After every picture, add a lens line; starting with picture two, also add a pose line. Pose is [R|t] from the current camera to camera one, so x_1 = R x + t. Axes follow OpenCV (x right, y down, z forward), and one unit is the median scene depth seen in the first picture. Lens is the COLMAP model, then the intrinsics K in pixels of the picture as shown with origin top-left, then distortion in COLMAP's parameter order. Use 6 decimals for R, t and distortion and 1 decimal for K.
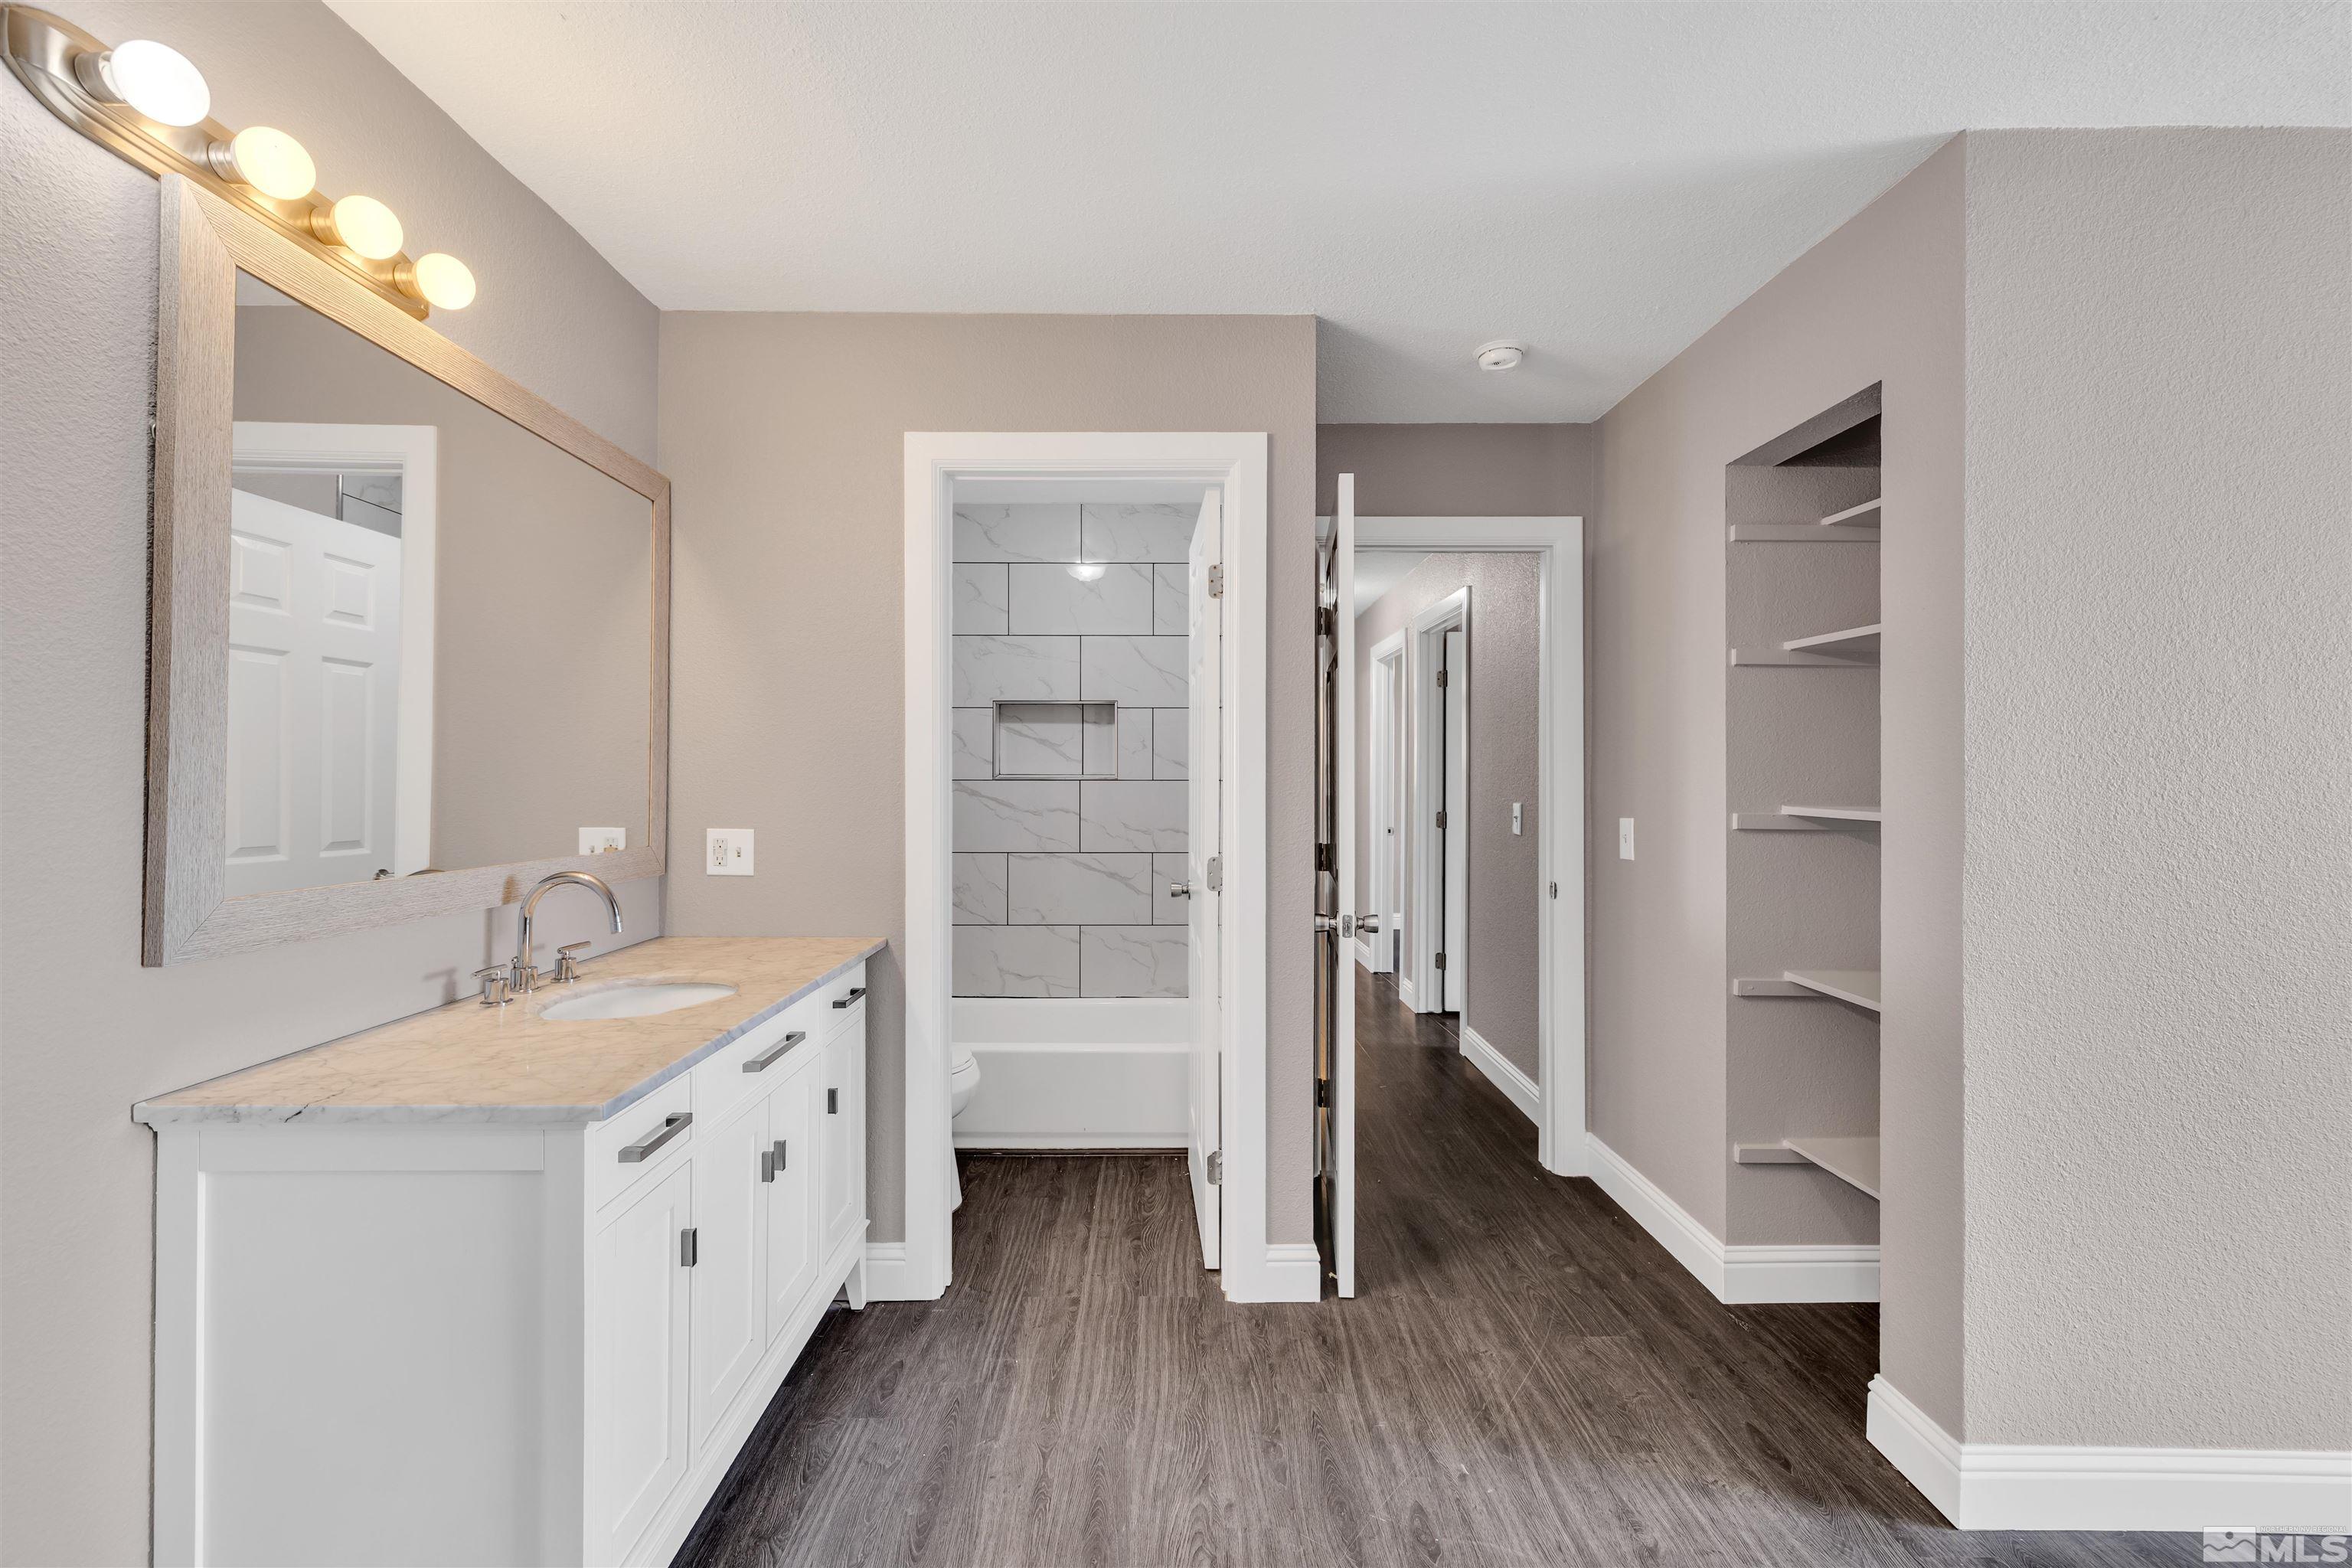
lens RADIAL K [[965.1, 0, 1170.4], [0, 965.1, 775.4], [0, 0, 1]] dist [0.002202, 0.000068]
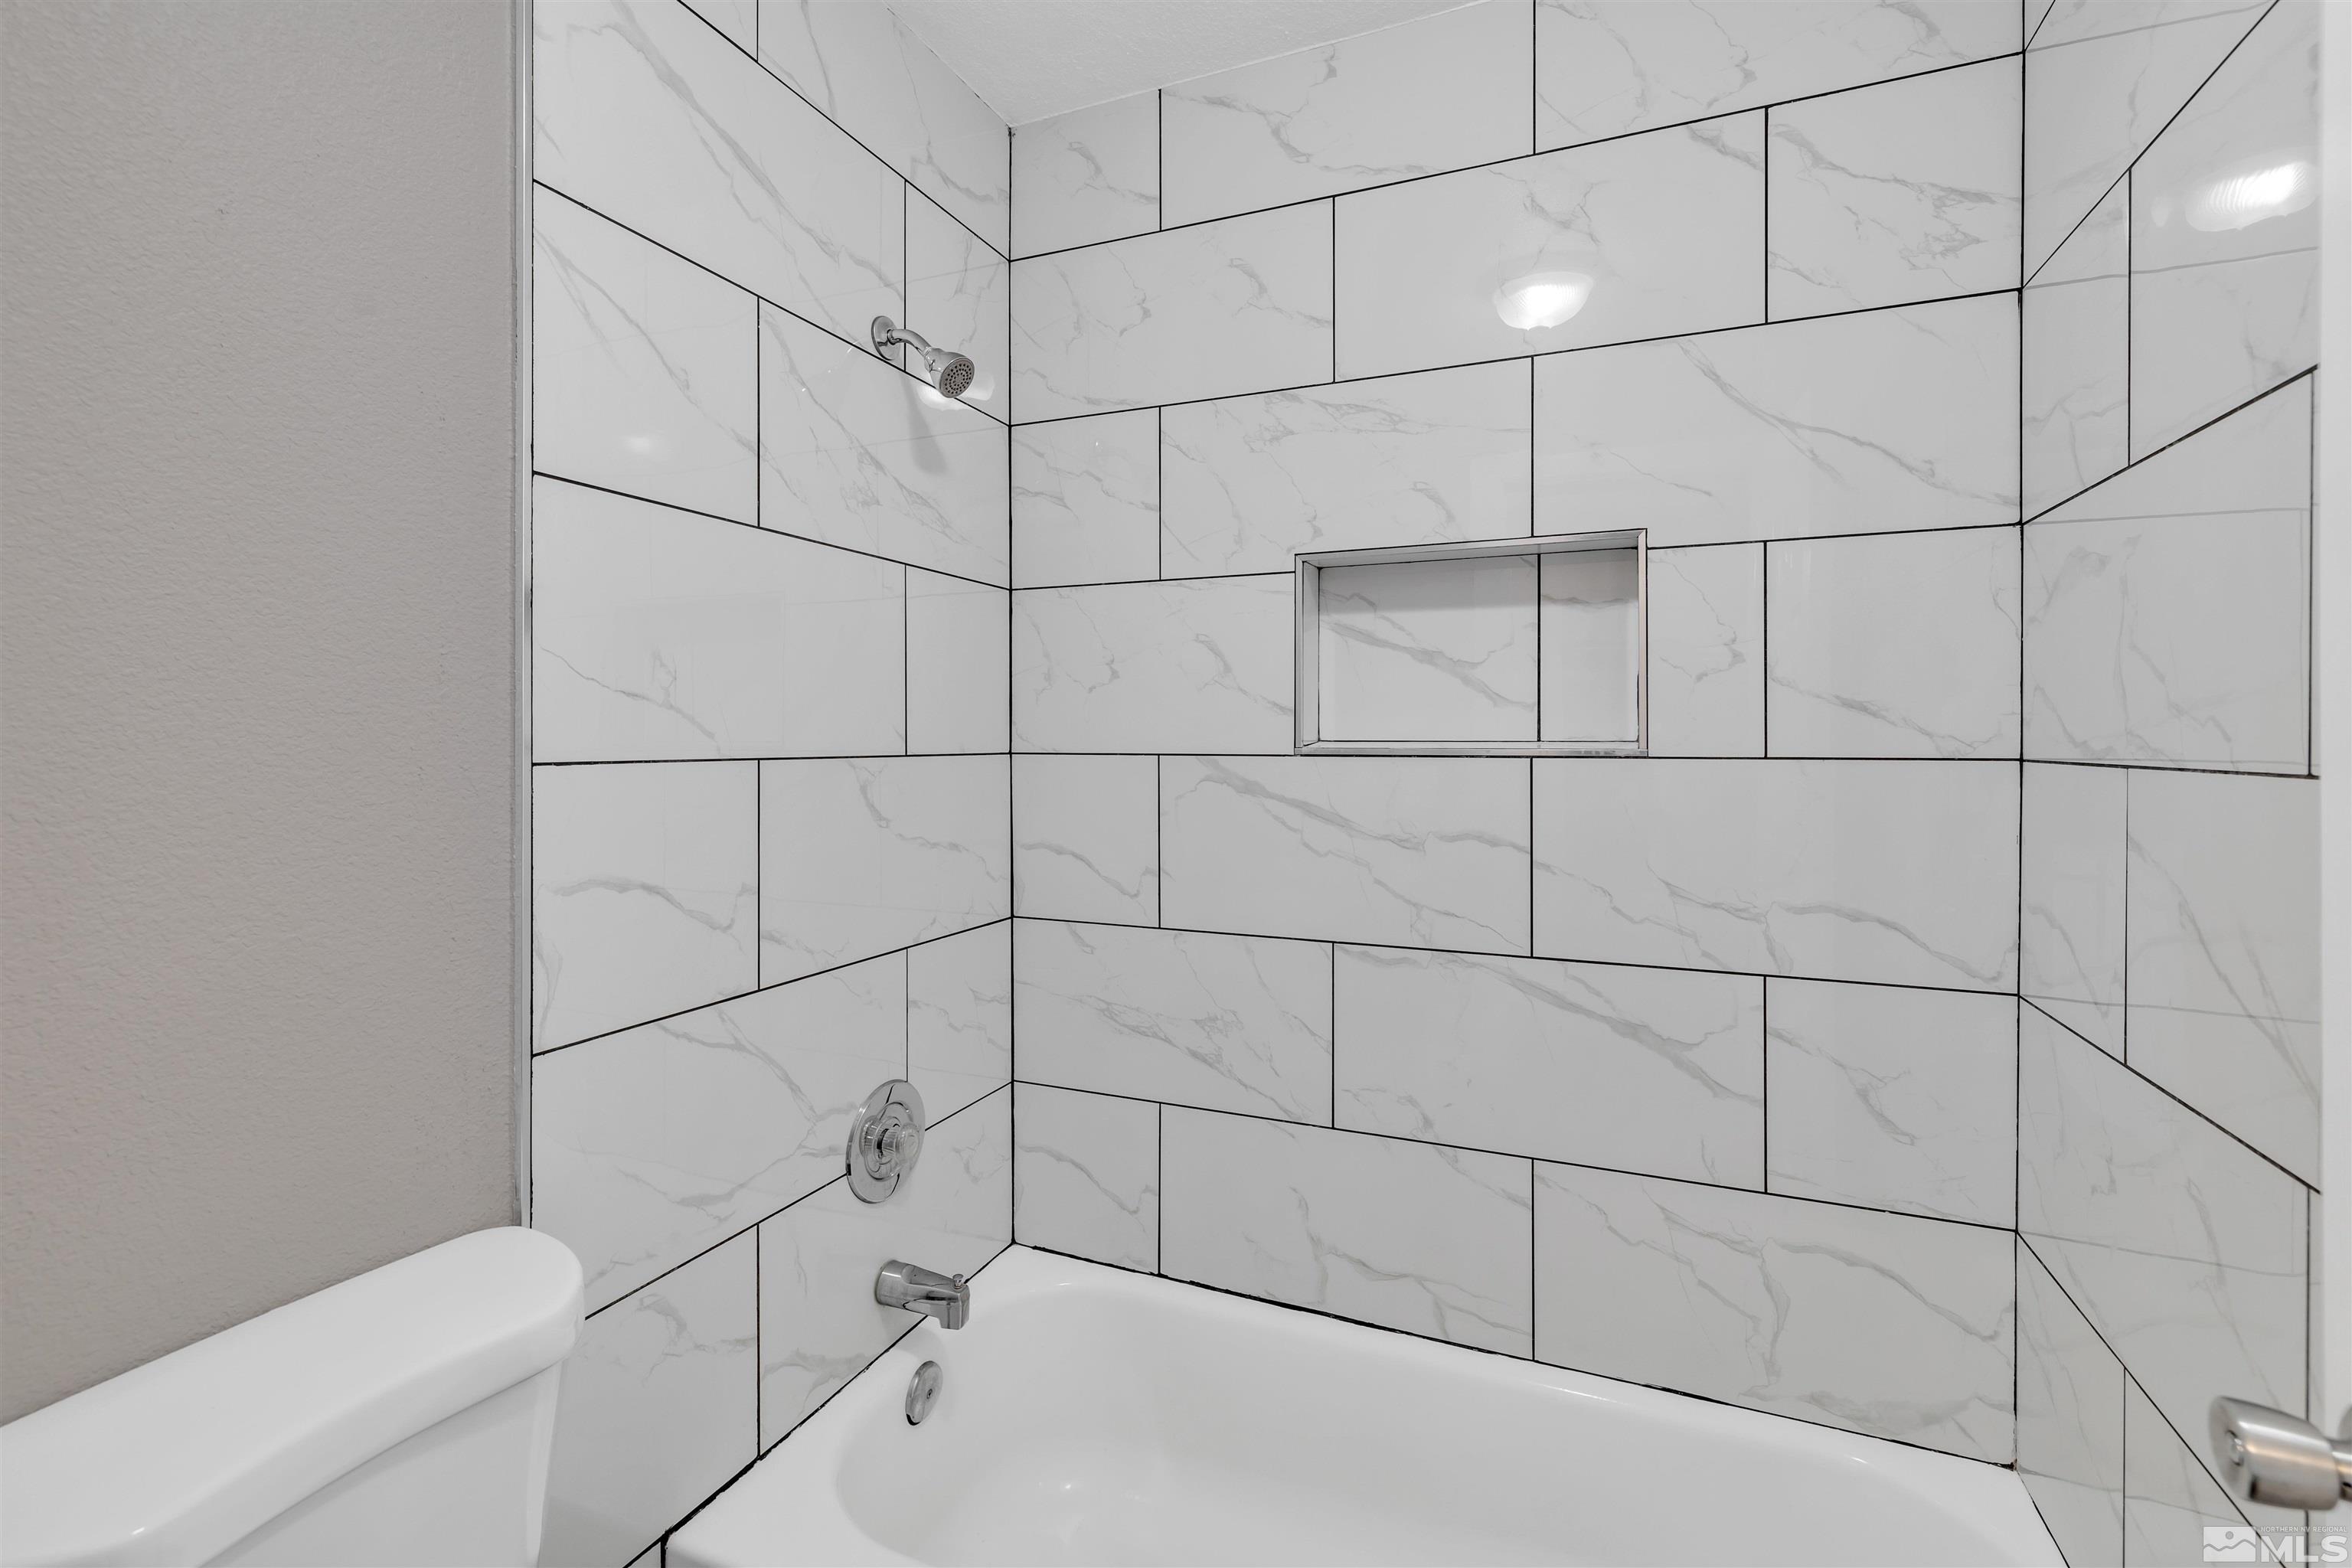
lens RADIAL K [[965.1, 0, 1138.9], [0, 965.1, 730.9], [0, 0, 1]] dist [0.002202, 0.000068]
pose [[0.888444, -0.000741, -0.458985, -0.058169], [0.002771, 0.999989, 0.003749, -0.006719], [0.458977, -0.004602, 0.888436, 0.608320]]
